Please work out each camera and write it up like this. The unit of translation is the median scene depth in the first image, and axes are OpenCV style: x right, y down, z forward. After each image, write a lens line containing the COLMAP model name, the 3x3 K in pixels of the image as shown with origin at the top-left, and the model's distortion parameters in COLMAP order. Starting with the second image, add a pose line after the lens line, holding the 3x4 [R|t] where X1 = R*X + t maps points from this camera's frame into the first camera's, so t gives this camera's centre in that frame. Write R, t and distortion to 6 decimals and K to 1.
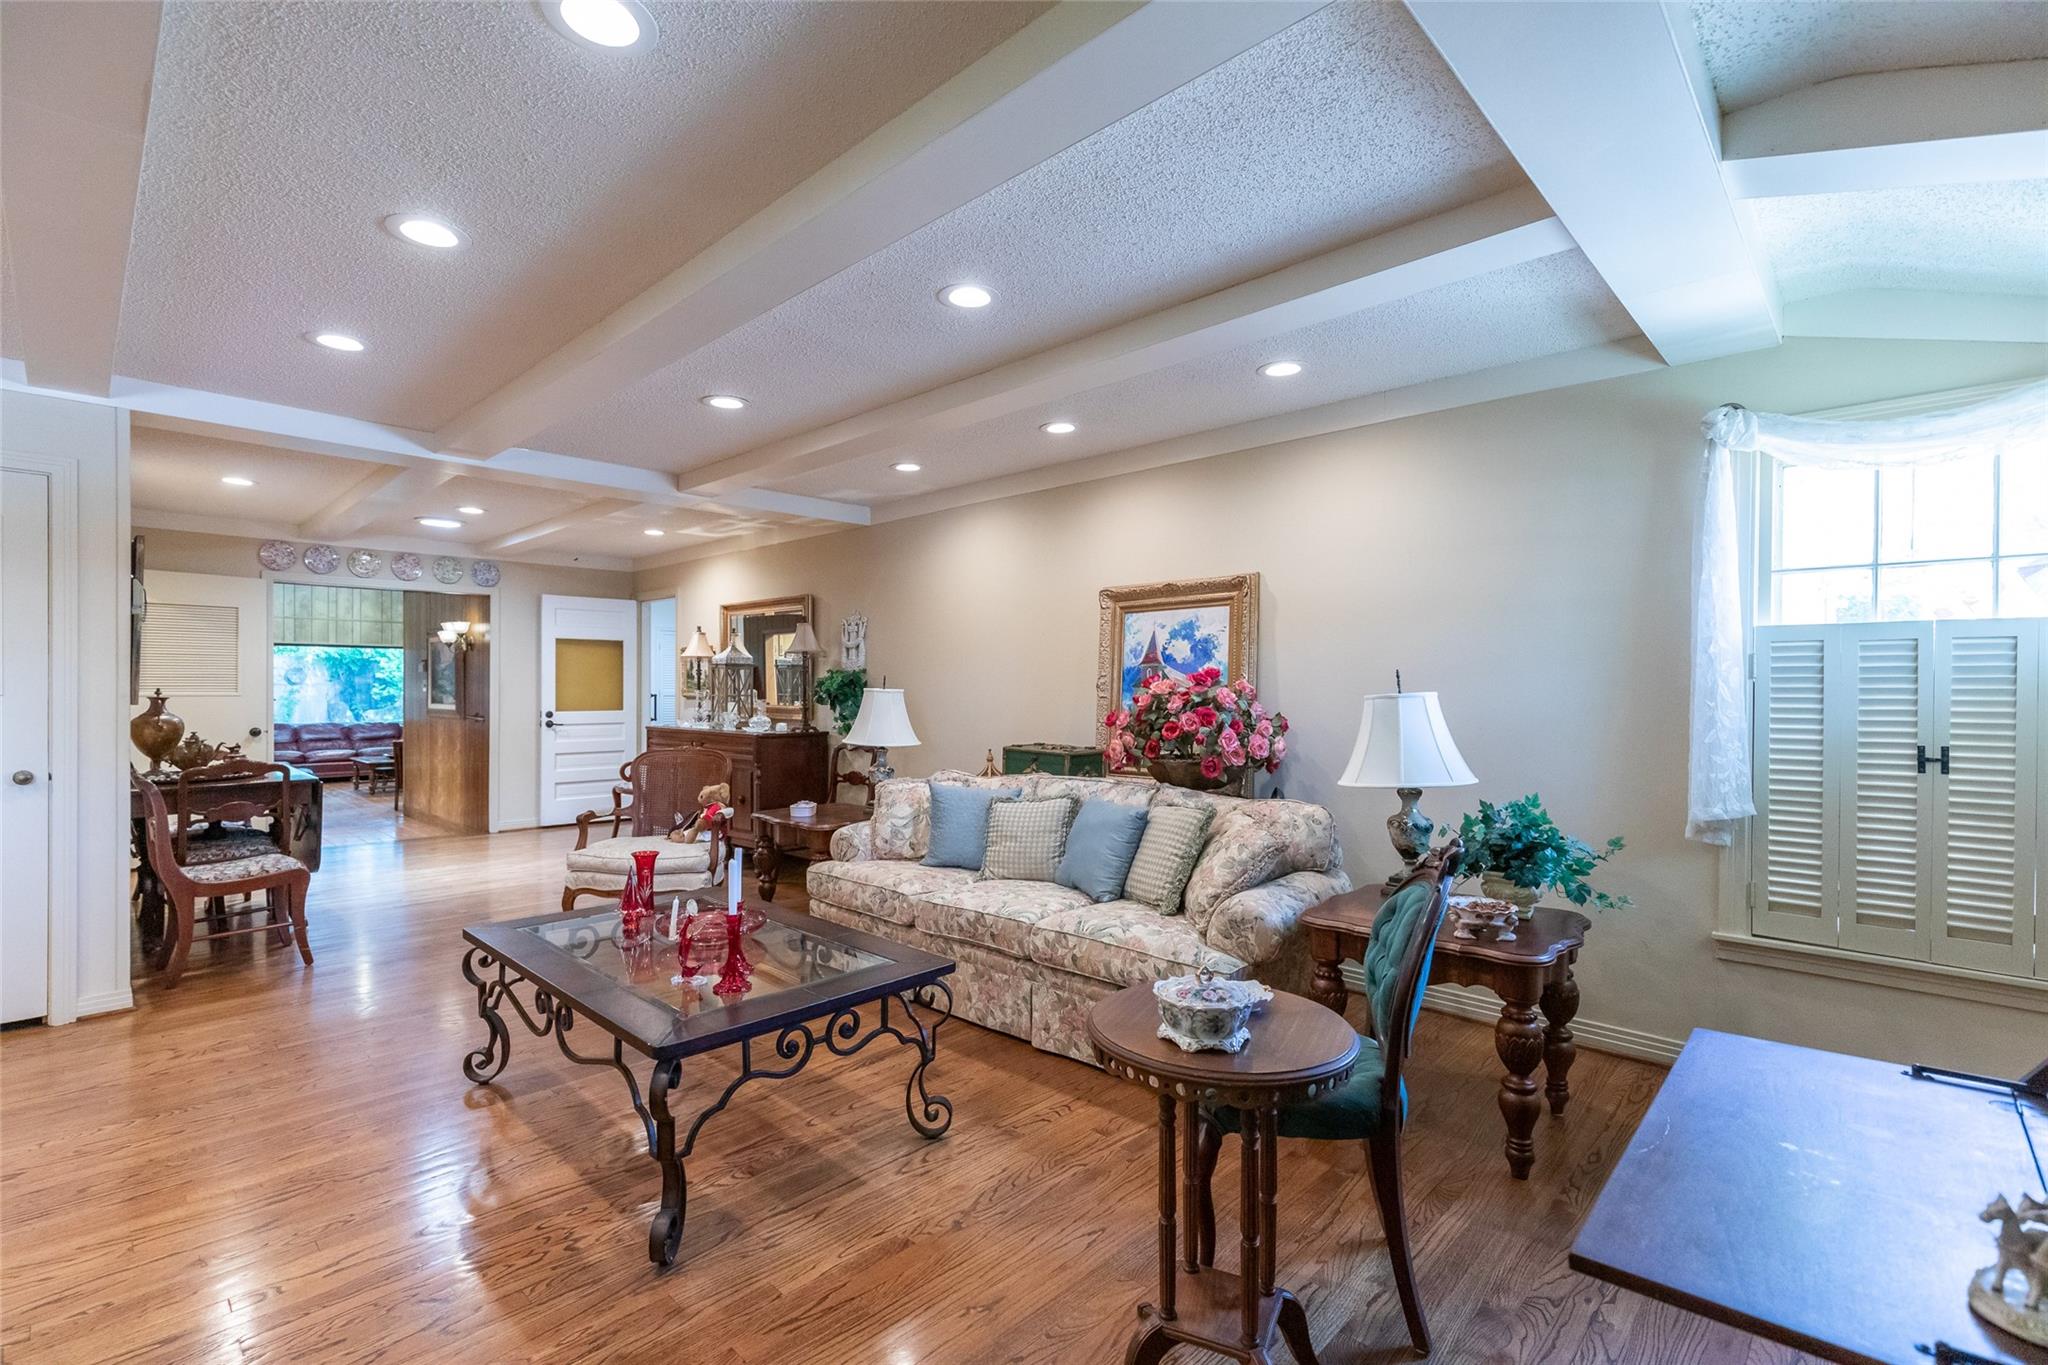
lens RADIAL K [[915.6, 0, 1023.7], [0, 915.6, 686.4], [0, 0, 1]] dist [0.004519, -0.000153]
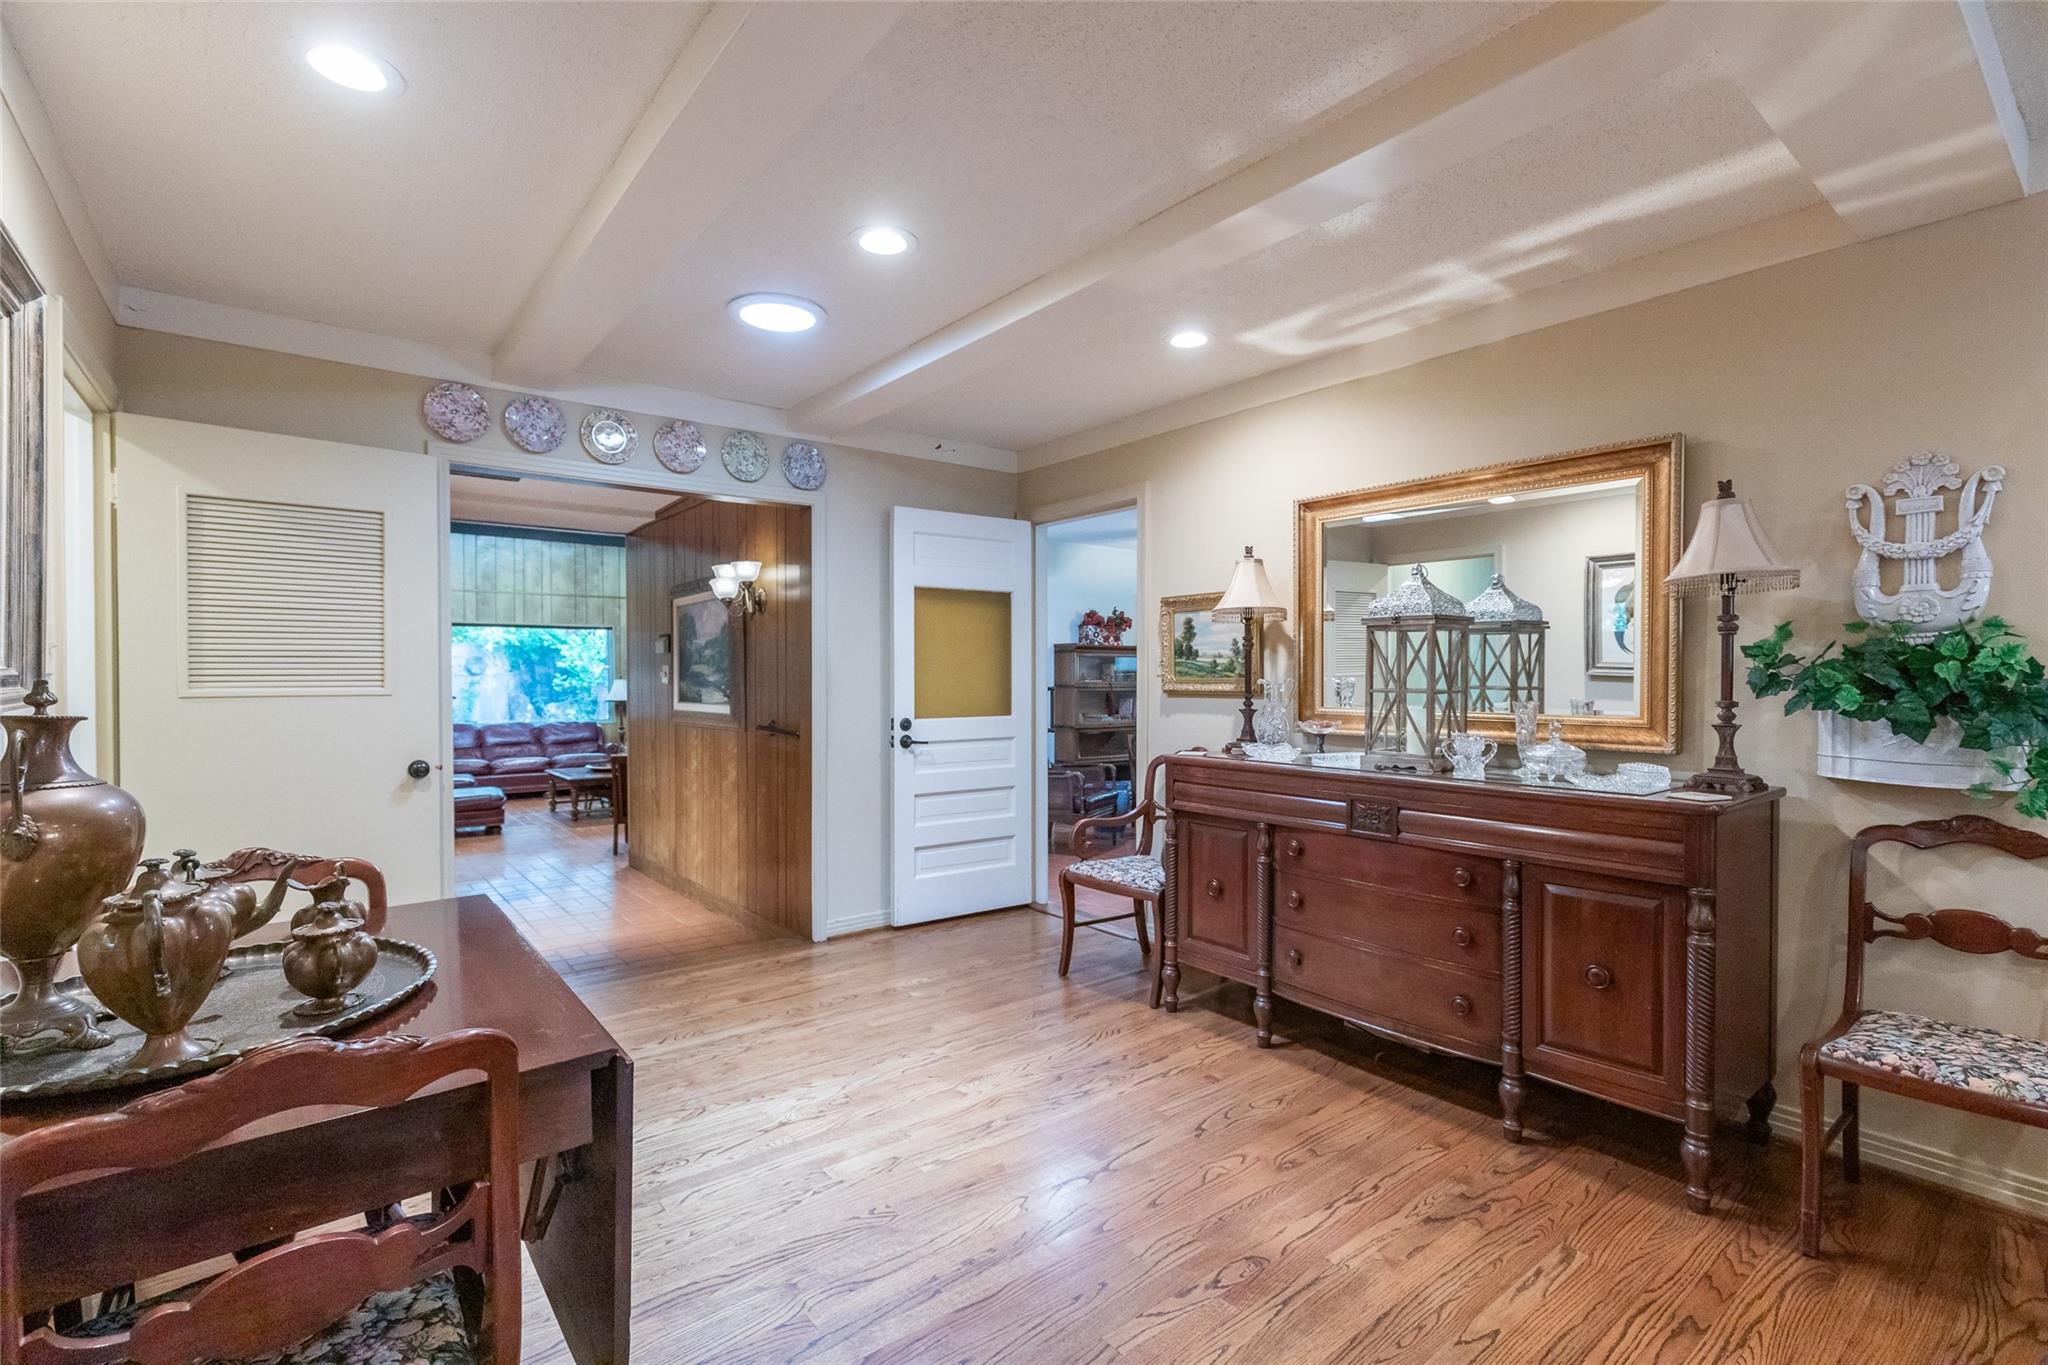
lens RADIAL K [[915.6, 0, 1022.1], [0, 915.6, 685.6], [0, 0, 1]] dist [0.004519, -0.000153]
pose [[0.991528, -0.005264, -0.129789, -0.346699], [0.006901, 0.999902, 0.012166, 0.000951], [0.129712, -0.012958, 0.991467, 0.425170]]
